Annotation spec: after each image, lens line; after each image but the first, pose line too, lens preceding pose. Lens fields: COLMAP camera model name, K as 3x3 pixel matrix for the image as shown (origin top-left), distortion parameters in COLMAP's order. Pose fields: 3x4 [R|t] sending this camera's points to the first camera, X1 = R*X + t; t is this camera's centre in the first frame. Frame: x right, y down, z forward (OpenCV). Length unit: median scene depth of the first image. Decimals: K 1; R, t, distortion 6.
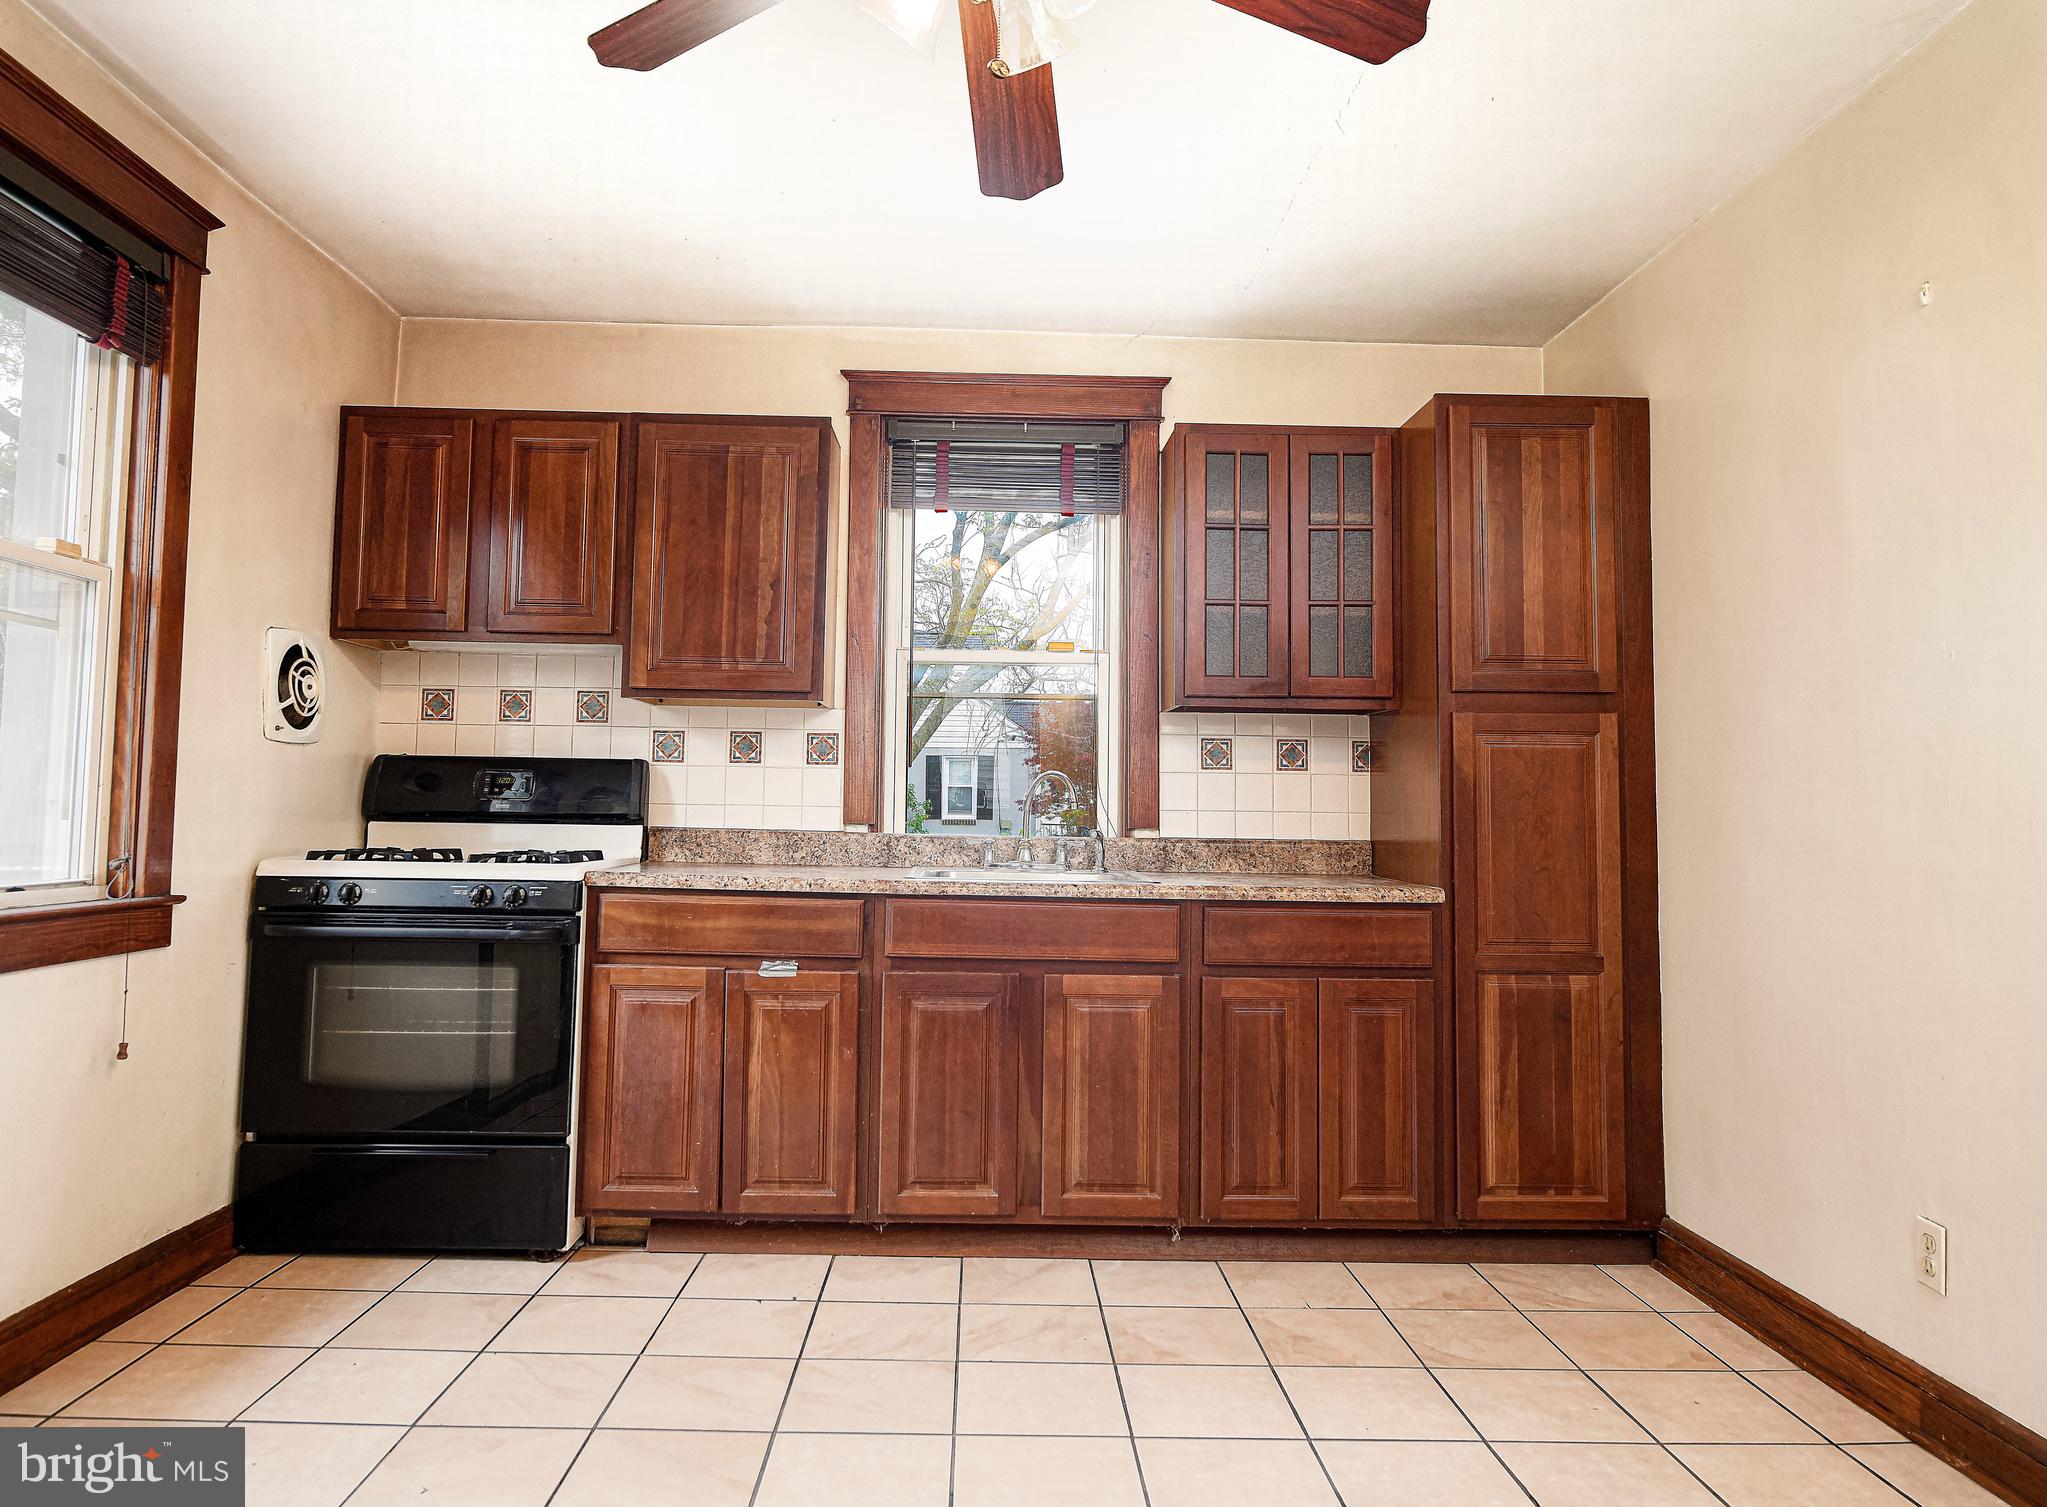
lens RADIAL K [[1344.7, 0, 1028.9], [0, 1344.7, 740.6], [0, 0, 1]] dist [0.000559, 0.001996]
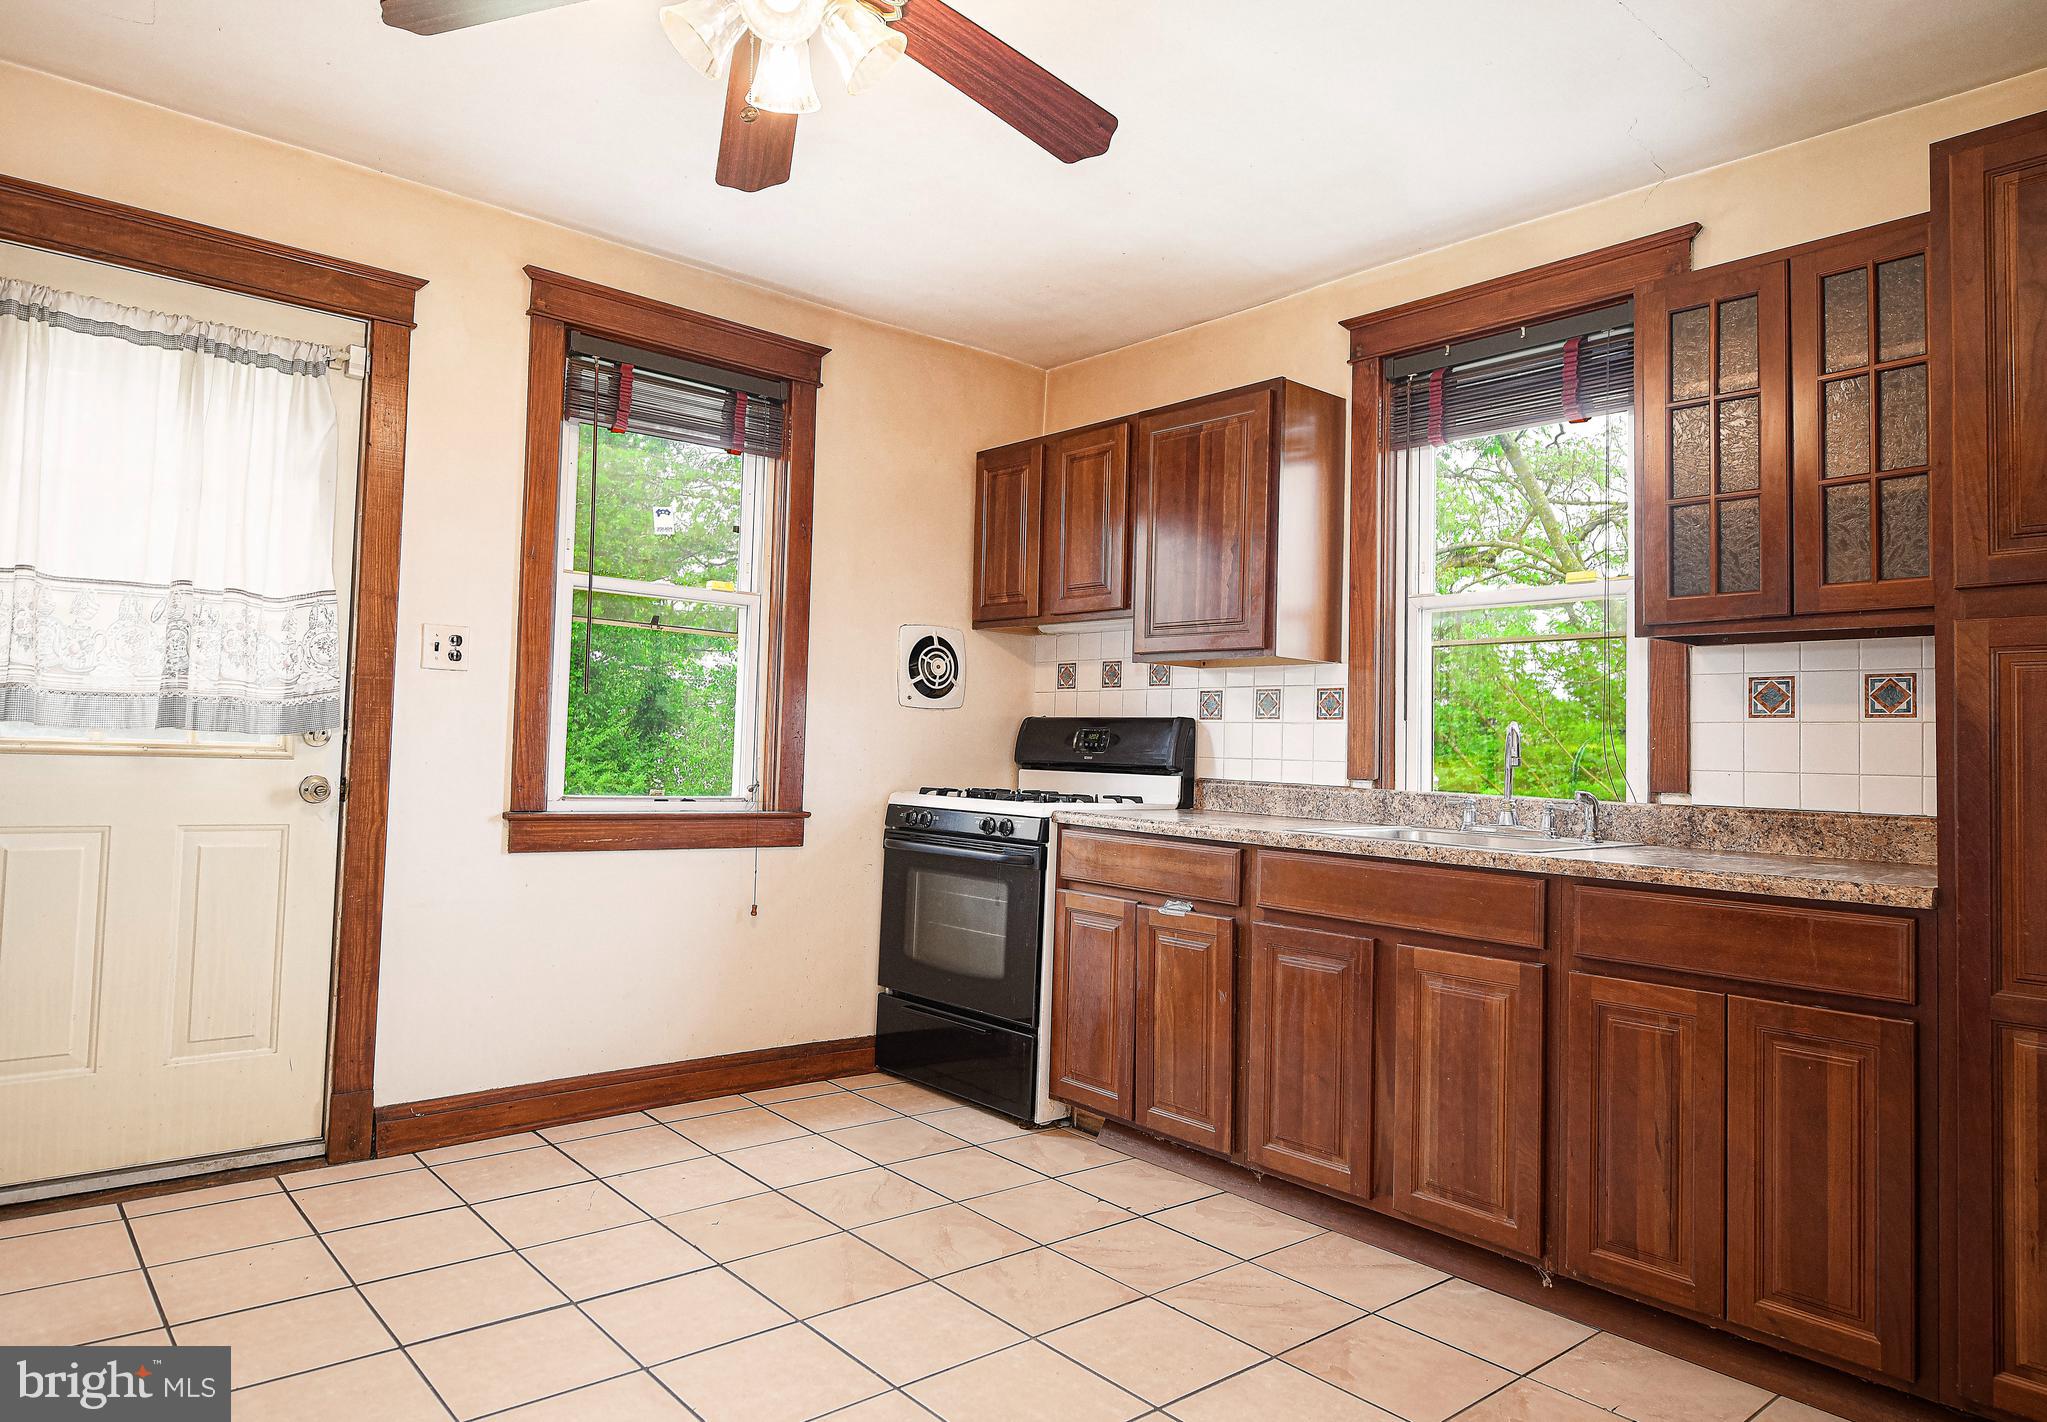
lens RADIAL K [[1302.4, 0, 1022.3], [0, 1302.4, 711.6], [0, 0, 1]] dist [0.004988, -0.005727]
pose [[0.622401, -0.021006, -0.782417, 0.545730], [0.019021, 0.999751, -0.011710, 0.022386], [0.782467, -0.007594, 0.622645, 0.254468]]
